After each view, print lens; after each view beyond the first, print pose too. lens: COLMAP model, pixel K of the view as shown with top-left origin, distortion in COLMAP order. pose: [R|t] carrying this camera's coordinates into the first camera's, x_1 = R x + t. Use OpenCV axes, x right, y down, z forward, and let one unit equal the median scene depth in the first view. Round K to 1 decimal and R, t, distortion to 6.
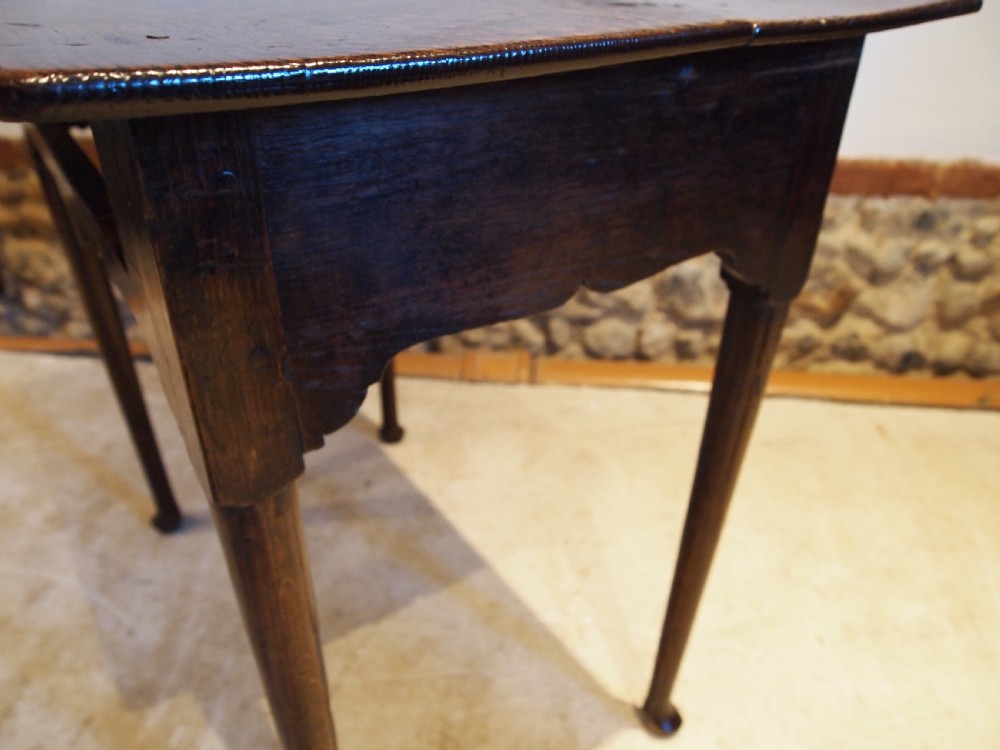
lens RADIAL K [[789.0, 0, 501.0], [0, 789.0, 366.0], [0, 0, 1]] dist [-0.045472, -0.003285]
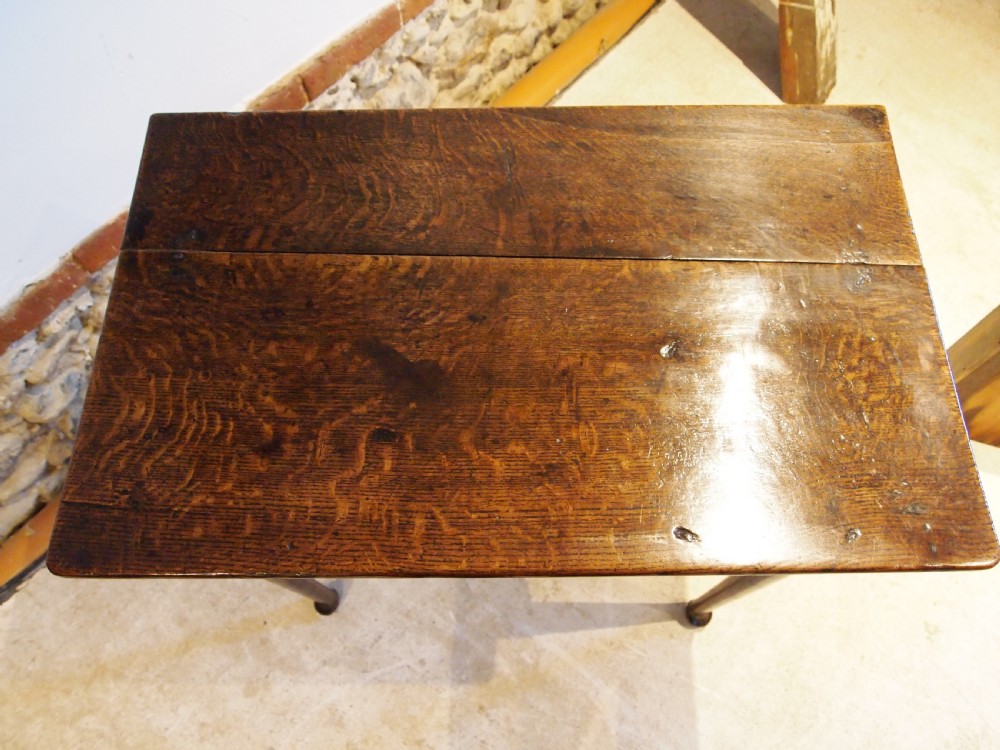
lens RADIAL K [[789.0, 0, 501.2], [0, 789.0, 379.2], [0, 0, 1]] dist [-0.045472, -0.003285]
pose [[0.576568, -0.751175, 0.321411, -0.323147], [0.440158, 0.616982, 0.652375, -0.536355], [-0.688353, -0.234667, 0.686368, 0.066991]]
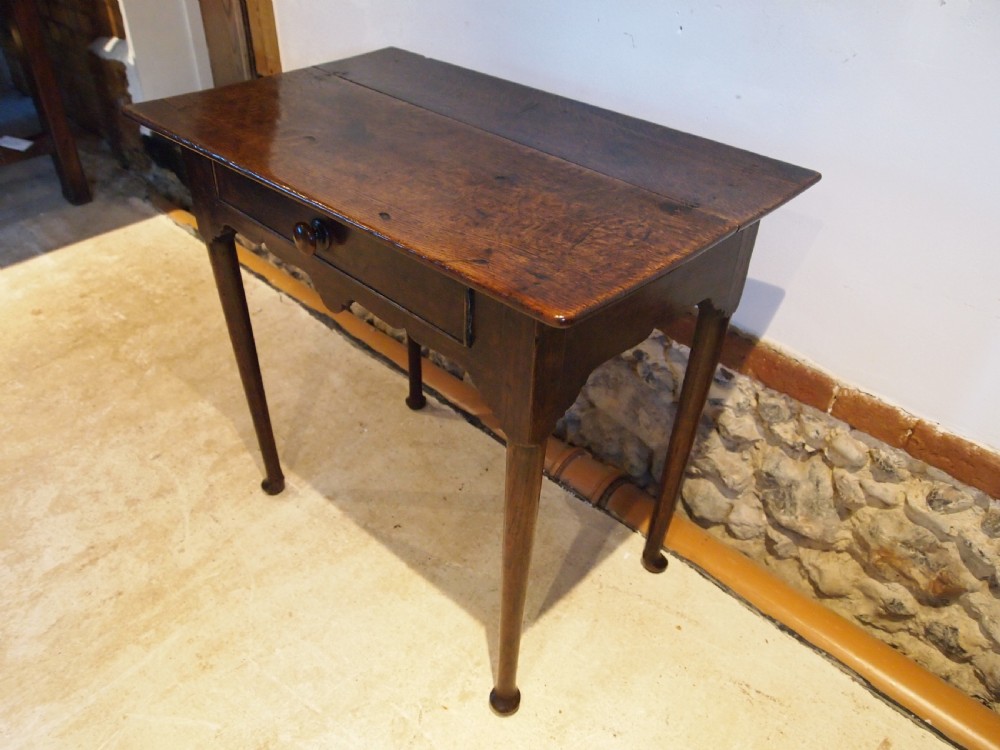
lens RADIAL K [[789.0, 0, 498.5], [0, 789.0, 374.6], [0, 0, 1]] dist [-0.045472, -0.003285]
pose [[0.788047, 0.385381, -0.480066, 0.377582], [-0.345922, 0.922266, 0.172519, -0.278018], [0.509235, 0.030112, 0.860101, 0.037337]]
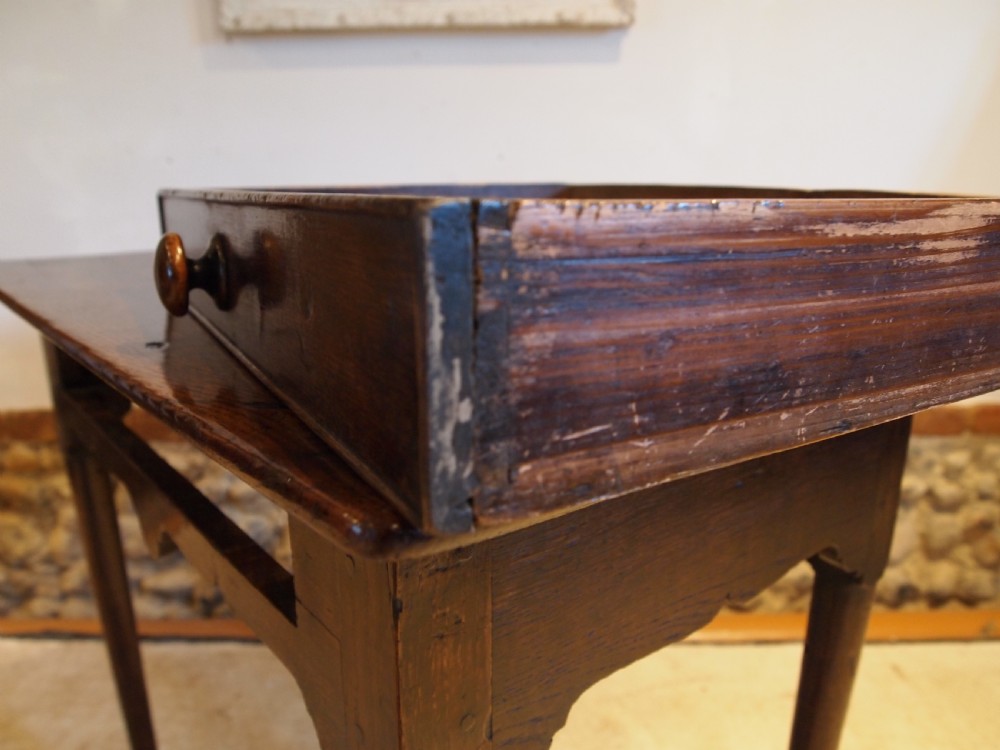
lens RADIAL K [[789.0, 0, 506.7], [0, 789.0, 372.1], [0, 0, 1]] dist [-0.045472, -0.003285]
pose [[0.995295, -0.032167, 0.091399, -0.077704], [0.056340, 0.959559, -0.275813, -0.035670], [-0.078830, 0.279665, 0.956856, -0.007094]]
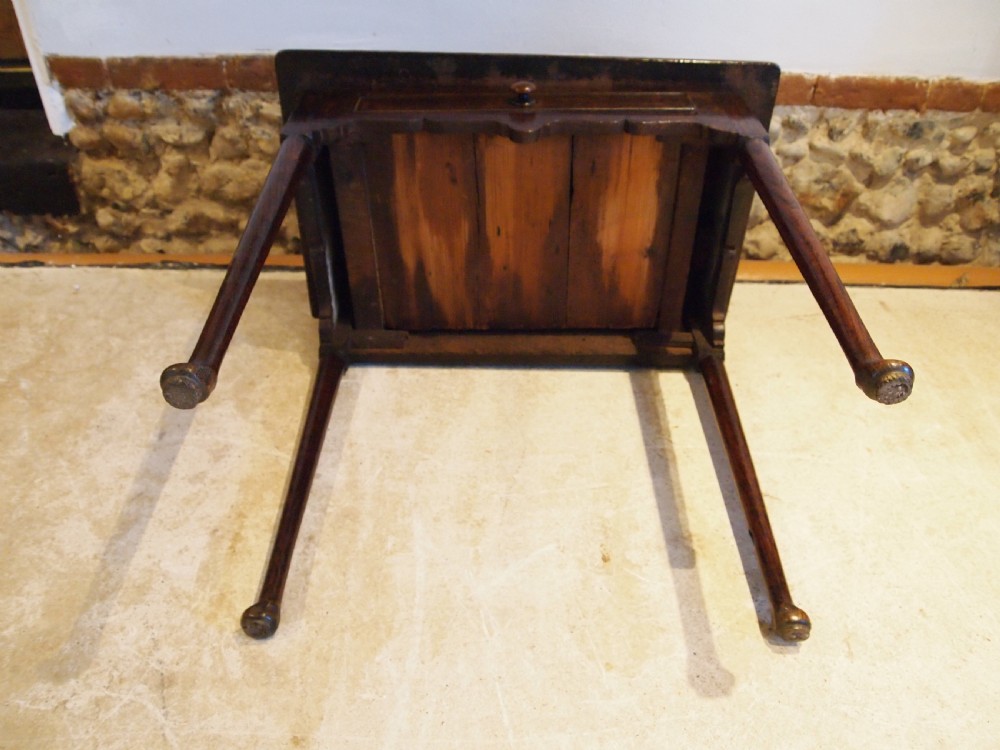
lens RADIAL K [[789.0, 0, 501.1], [0, 789.0, 379.6], [0, 0, 1]] dist [-0.045472, -0.003285]
pose [[0.993769, -0.039392, 0.104270, -0.221104], [0.031313, 0.996460, 0.078017, 0.079420], [-0.106974, -0.074265, 0.991484, -0.140788]]
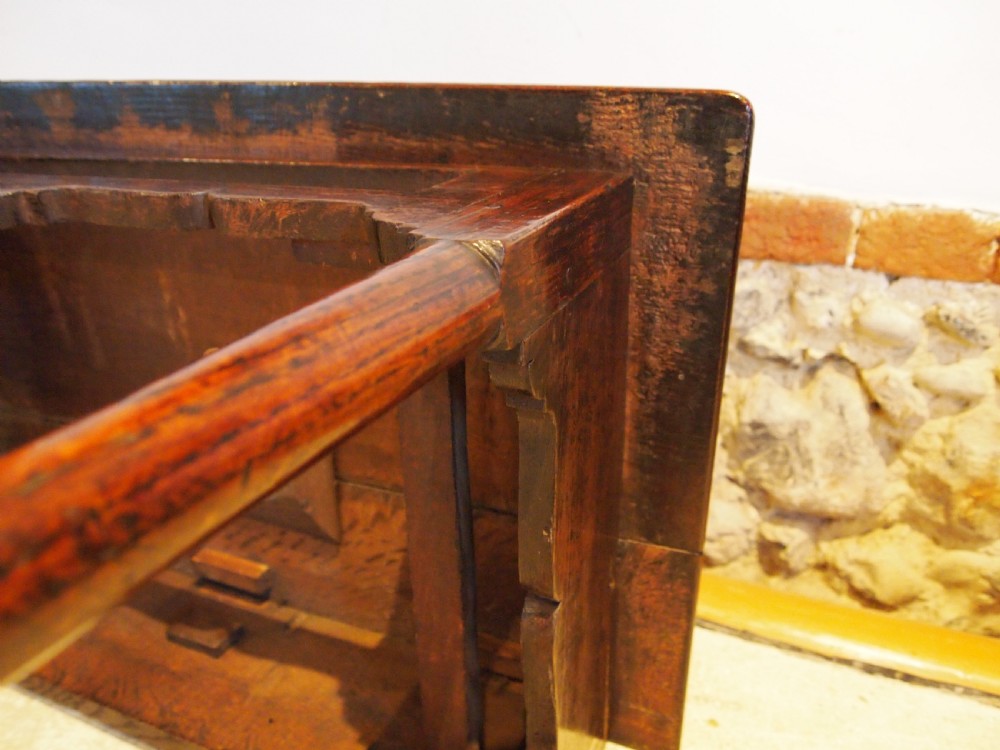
lens RADIAL K [[789.0, 0, 496.8], [0, 789.0, 382.6], [0, 0, 1]] dist [-0.045472, -0.003285]
pose [[0.955798, 0.124846, -0.266201, 0.193494], [-0.170813, 0.972695, -0.157123, -0.022478], [0.239317, 0.195648, 0.951025, 0.426501]]
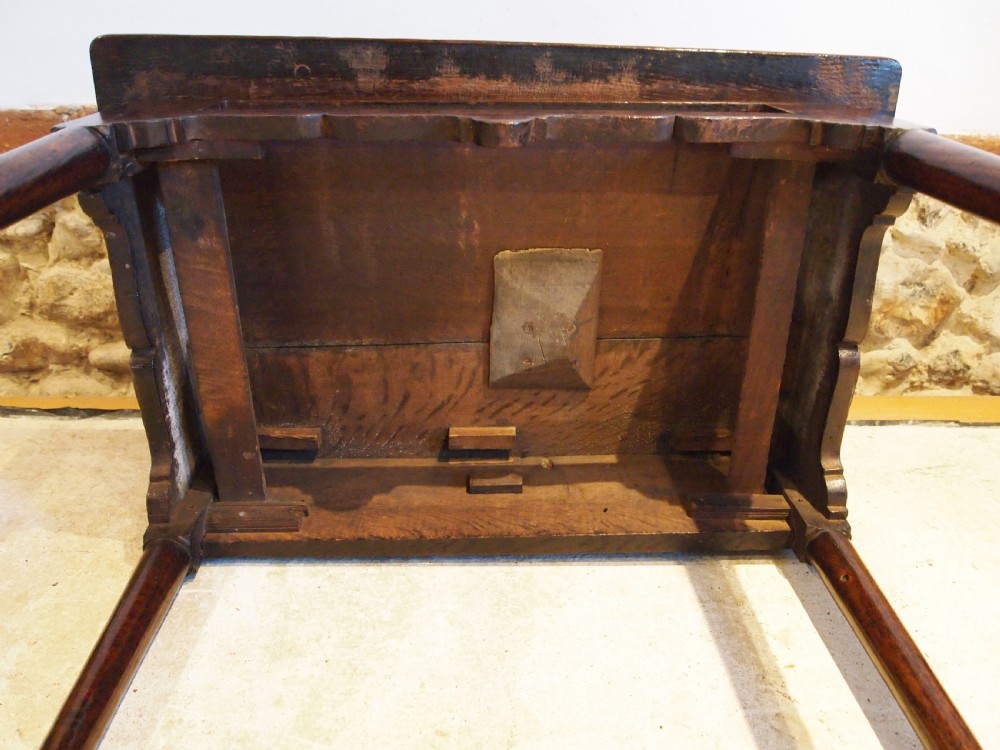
lens RADIAL K [[789.0, 0, 503.8], [0, 789.0, 379.5], [0, 0, 1]] dist [-0.045472, -0.003285]
pose [[0.988357, -0.026941, 0.149745, -0.173425], [0.050372, 0.986635, -0.154962, 0.100576], [-0.143569, 0.160701, 0.976506, 0.254706]]
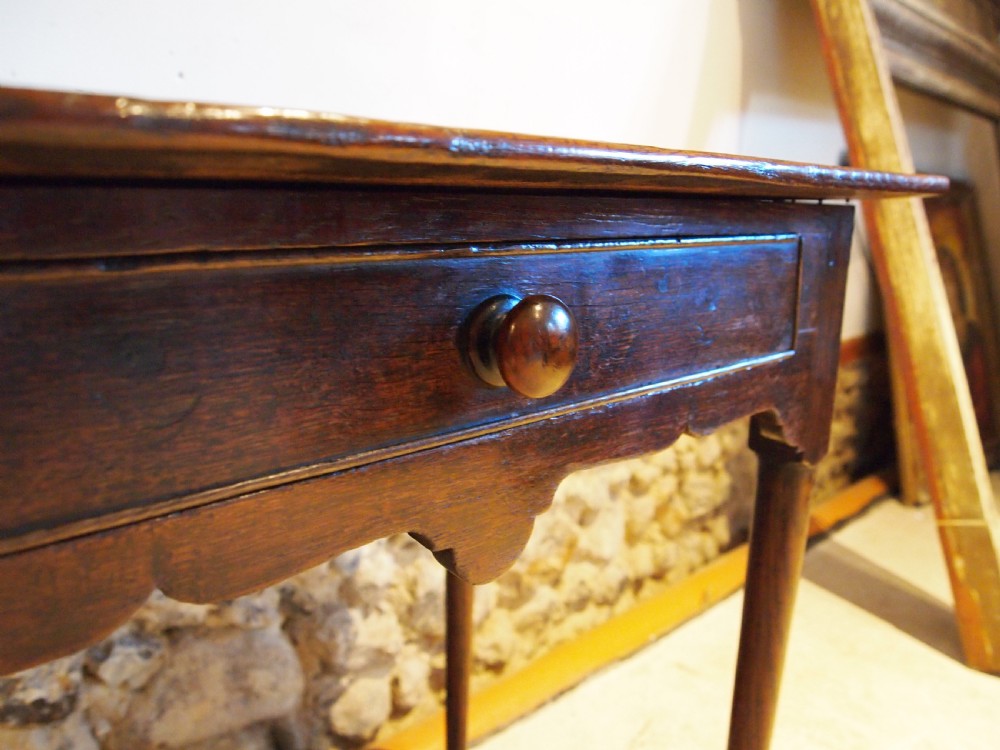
lens RADIAL K [[789.0, 0, 503.6], [0, 789.0, 379.2], [0, 0, 1]] dist [-0.045472, -0.003285]
pose [[0.646045, -0.152531, 0.747904, -0.286001], [0.372440, 0.918267, -0.134441, -0.179698], [-0.666269, 0.365404, 0.650050, 0.379861]]
